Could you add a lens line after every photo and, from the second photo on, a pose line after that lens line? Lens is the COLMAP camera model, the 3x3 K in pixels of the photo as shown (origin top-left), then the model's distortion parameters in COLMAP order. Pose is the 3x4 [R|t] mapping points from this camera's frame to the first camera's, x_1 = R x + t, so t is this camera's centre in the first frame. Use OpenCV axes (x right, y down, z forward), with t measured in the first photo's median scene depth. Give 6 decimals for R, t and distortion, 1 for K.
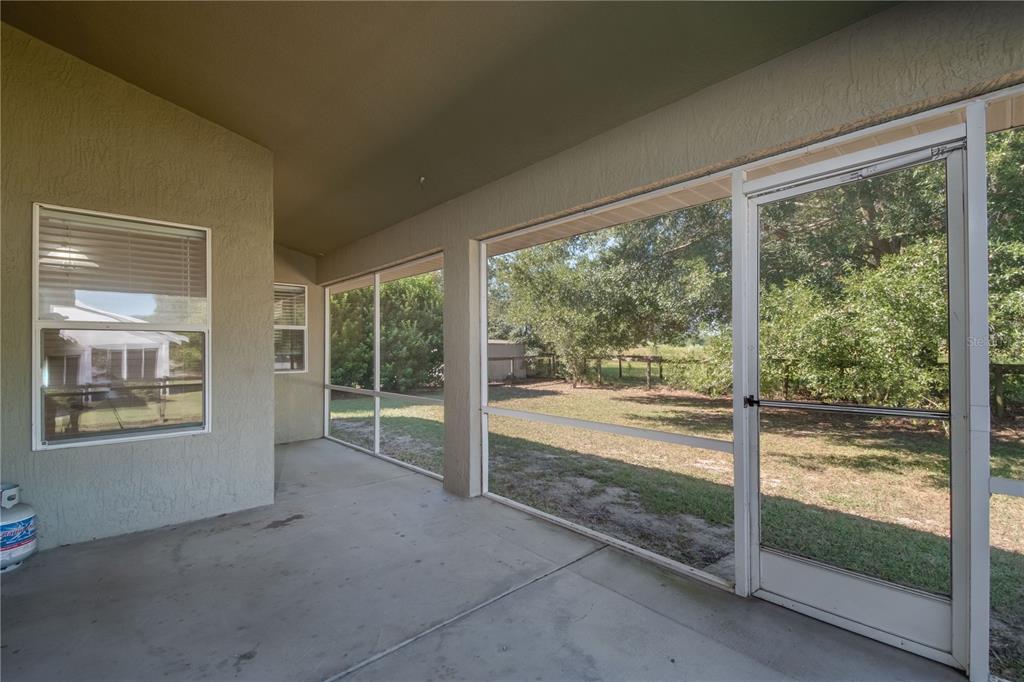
lens RADIAL K [[445.0, 0, 513.4], [0, 445.0, 350.7], [0, 0, 1]] dist [0.016967, -0.014783]
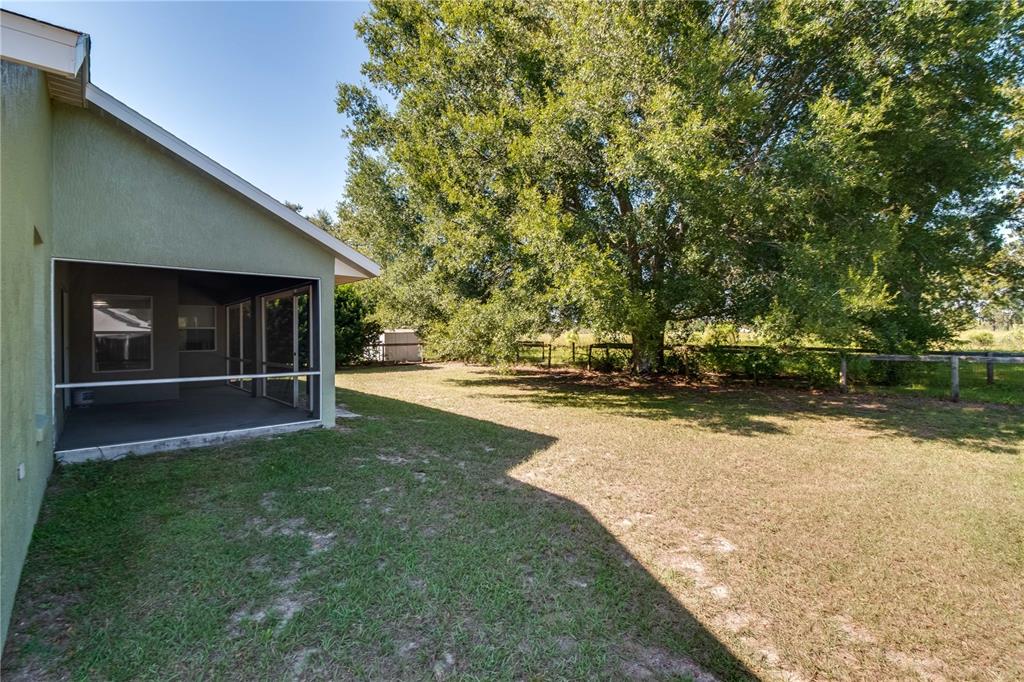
lens RADIAL K [[460.4, 0, 512.0], [0, 460.4, 341.0], [0, 0, 1]] dist [0.001825, -0.000220]
pose [[0.999759, -0.005852, -0.021149, 0.849855], [0.006008, 0.999955, 0.007346, -0.000928], [0.021105, -0.007471, 0.999749, -0.958316]]
